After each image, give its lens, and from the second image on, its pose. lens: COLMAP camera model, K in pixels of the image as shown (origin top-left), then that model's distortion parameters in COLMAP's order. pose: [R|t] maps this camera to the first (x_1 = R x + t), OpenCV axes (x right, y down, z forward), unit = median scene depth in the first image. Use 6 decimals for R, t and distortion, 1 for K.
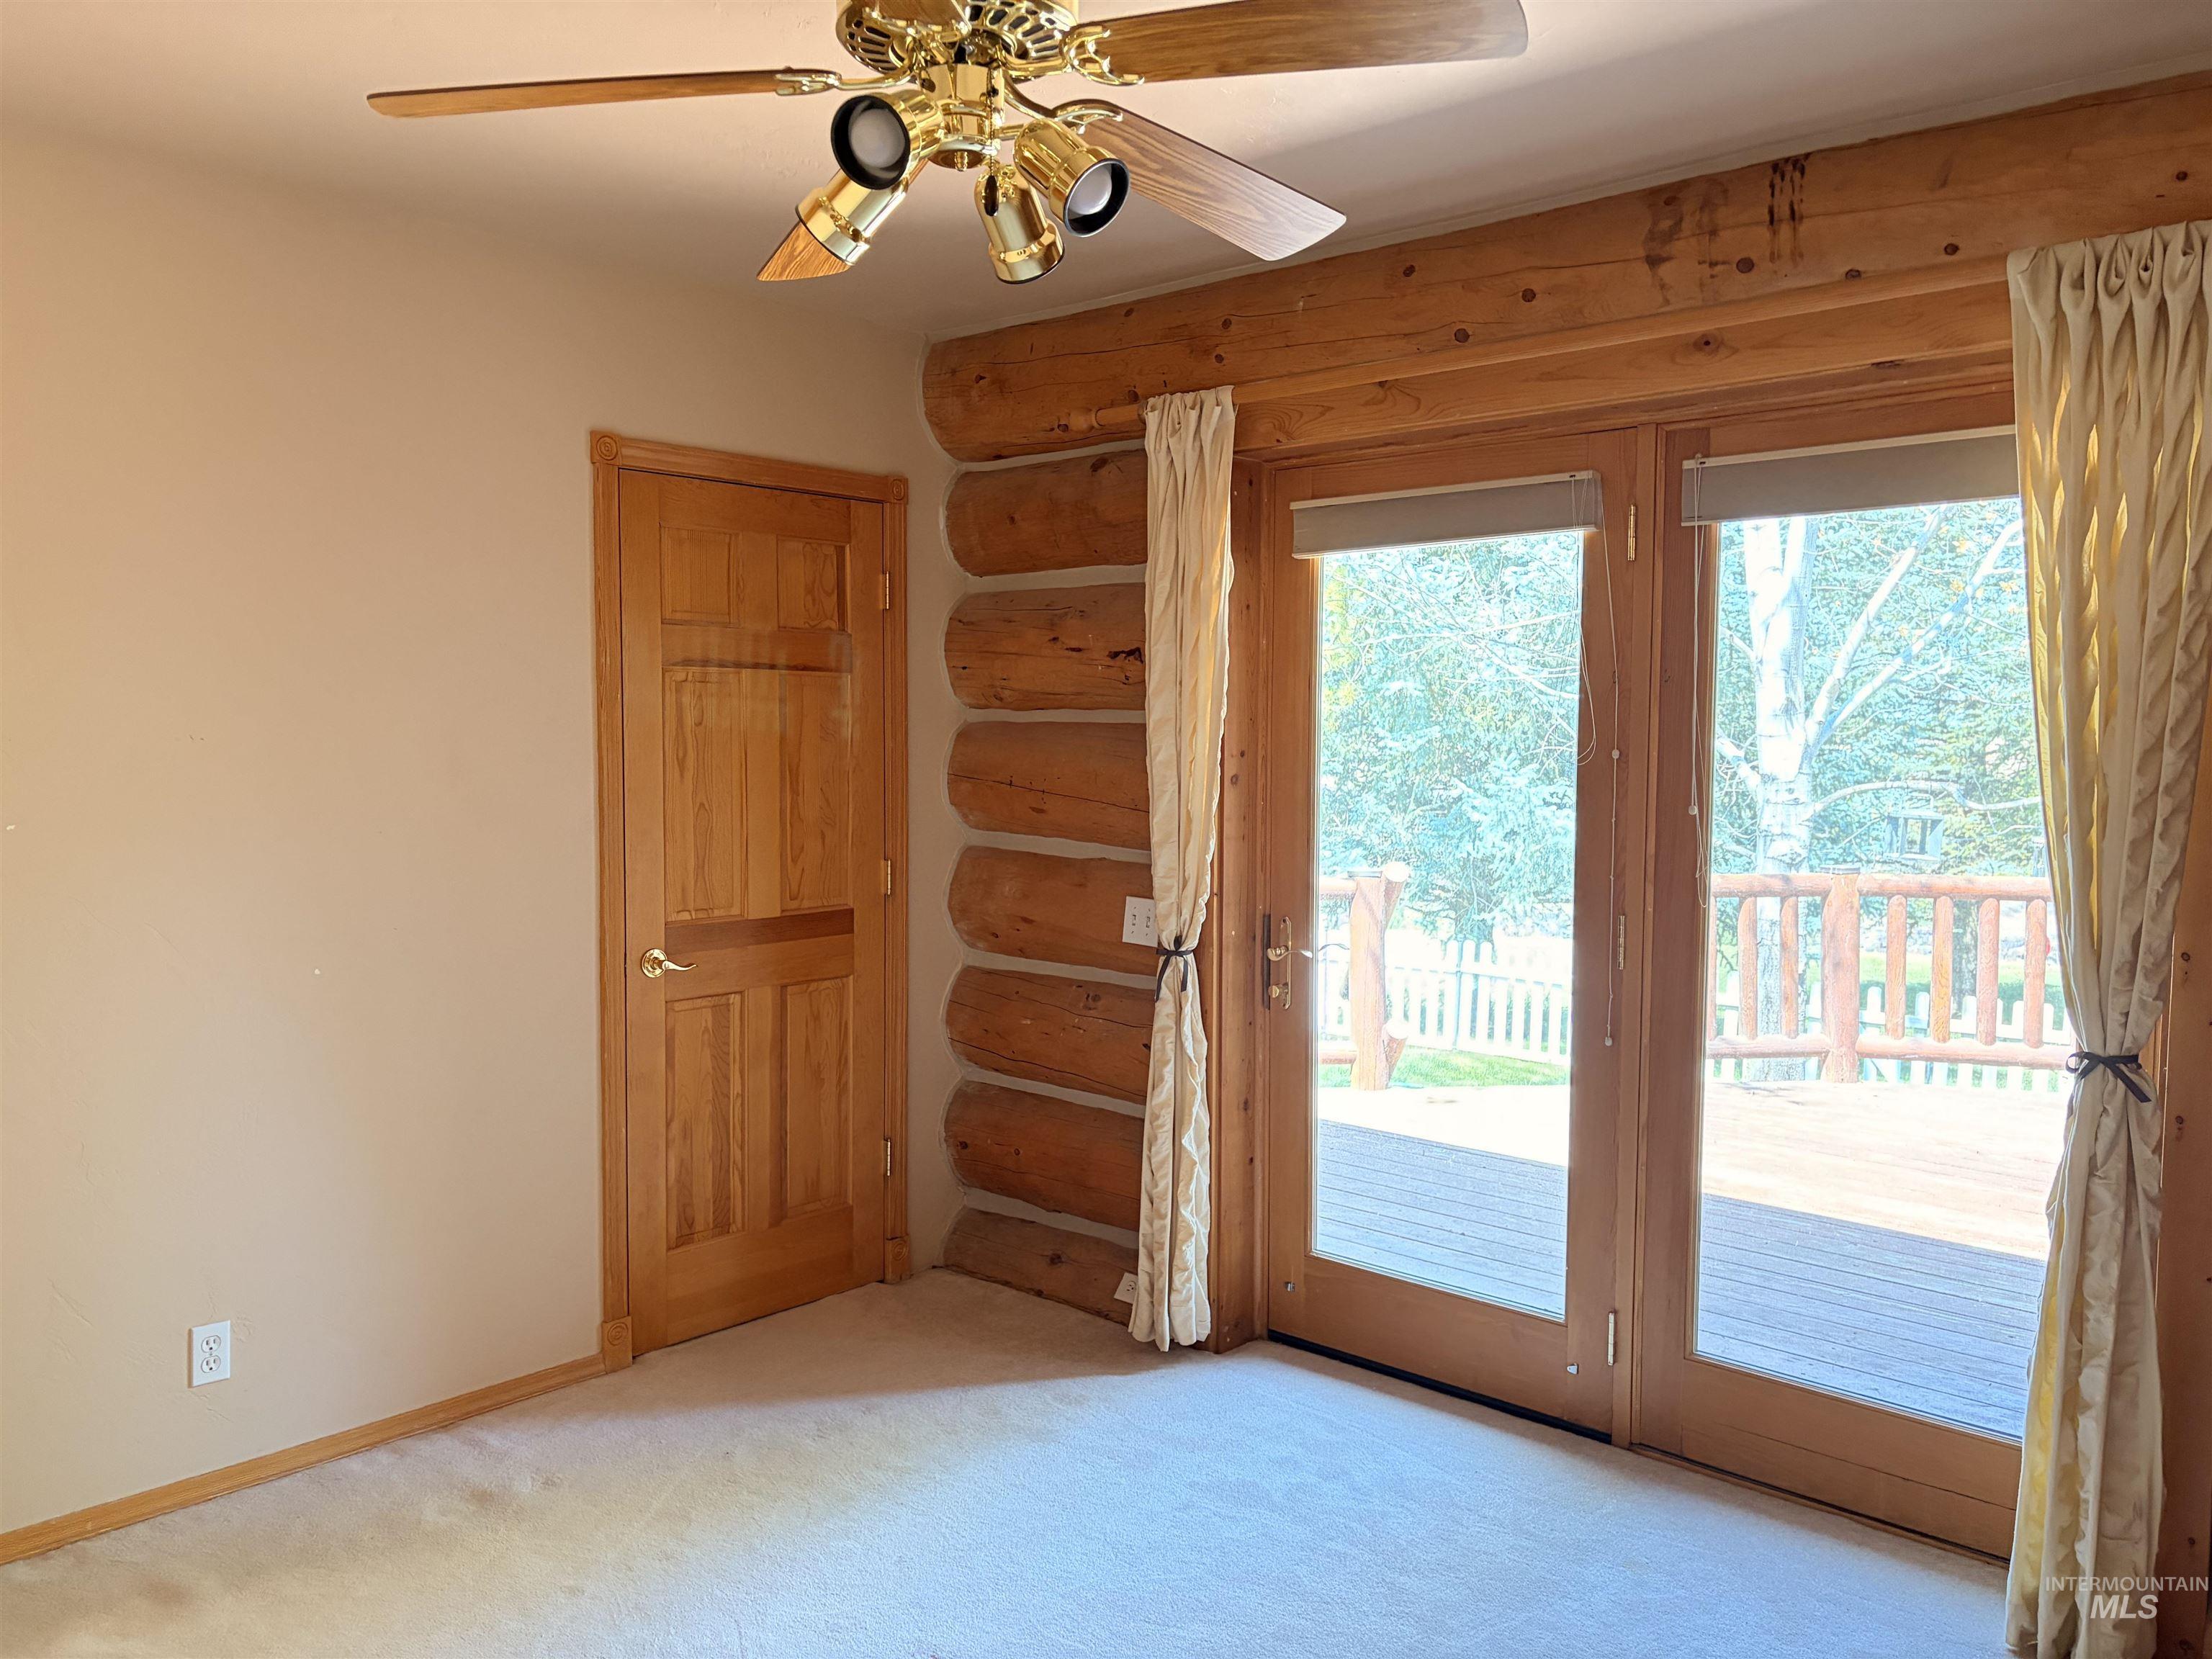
lens RADIAL K [[1665.2, 0, 1109.3], [0, 1665.2, 829.6], [0, 0, 1]] dist [-0.002850, -0.004454]
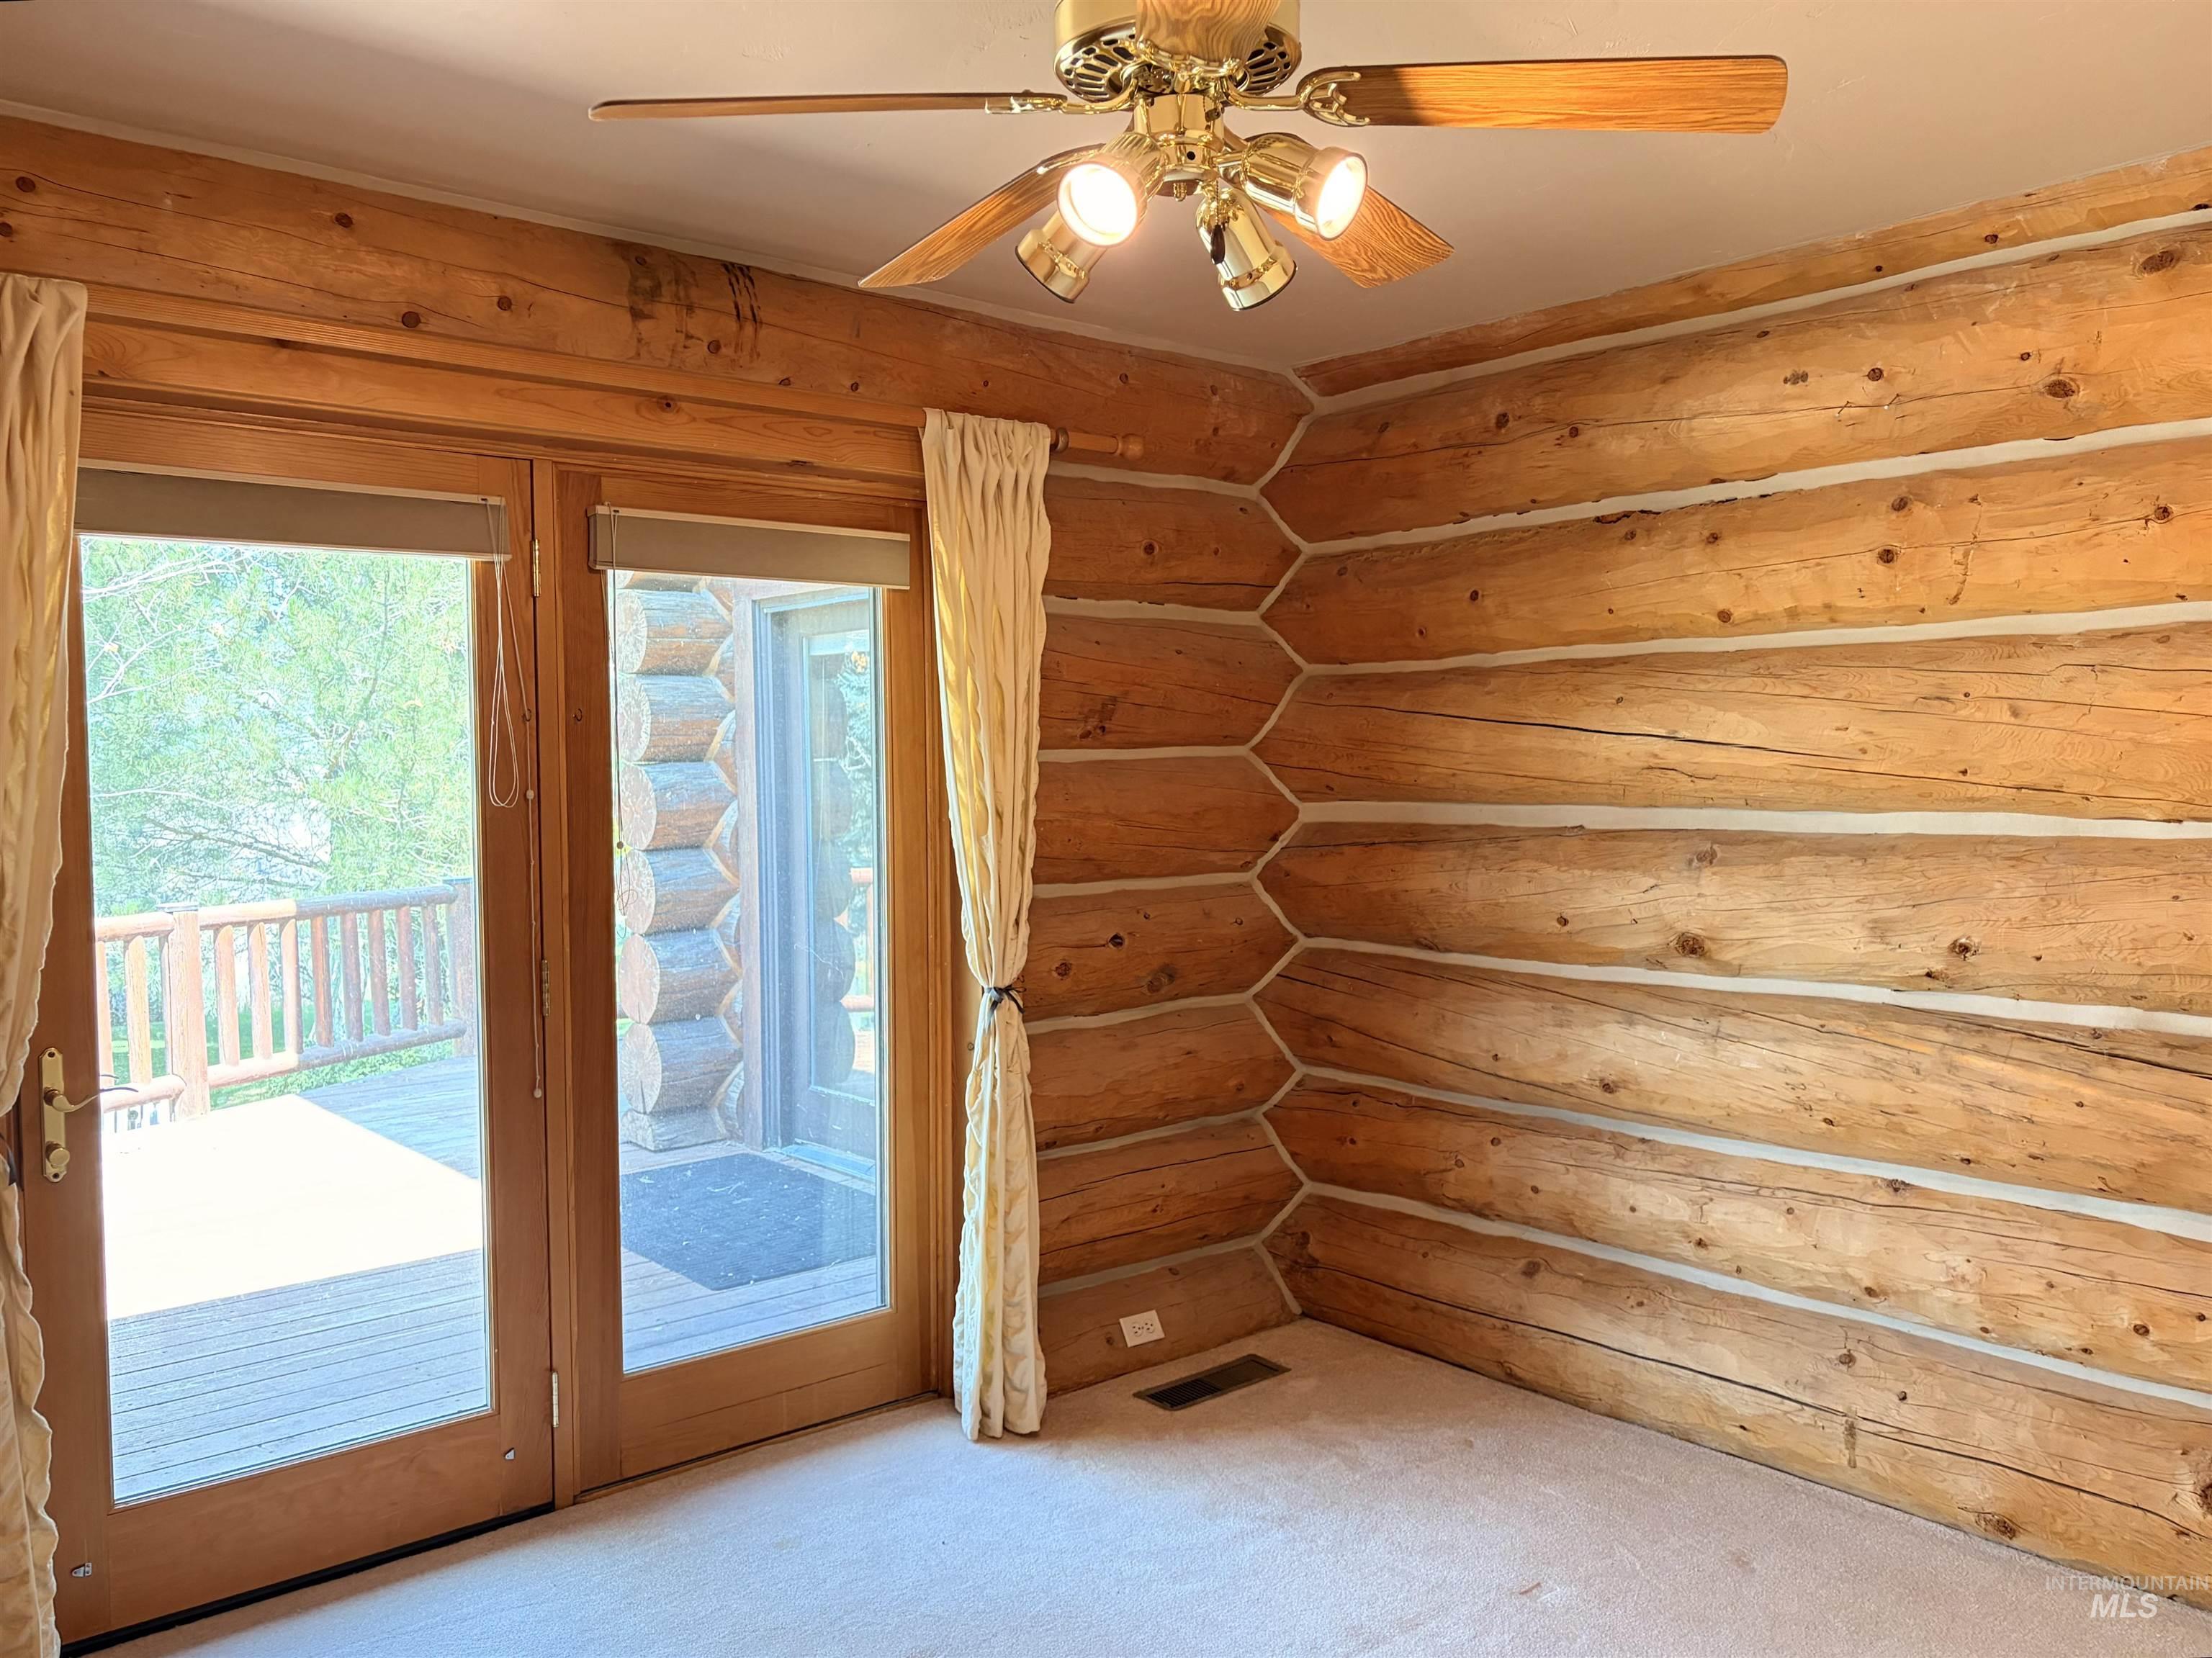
lens RADIAL K [[1665.1, 0, 1106.9], [0, 1665.1, 816.8], [0, 0, 1]] dist [-0.002850, -0.004454]
pose [[0.136190, -0.039925, 0.989878, -0.602839], [0.078189, 0.996504, 0.029435, -0.034498], [-0.987592, 0.073389, 0.138836, 0.532533]]
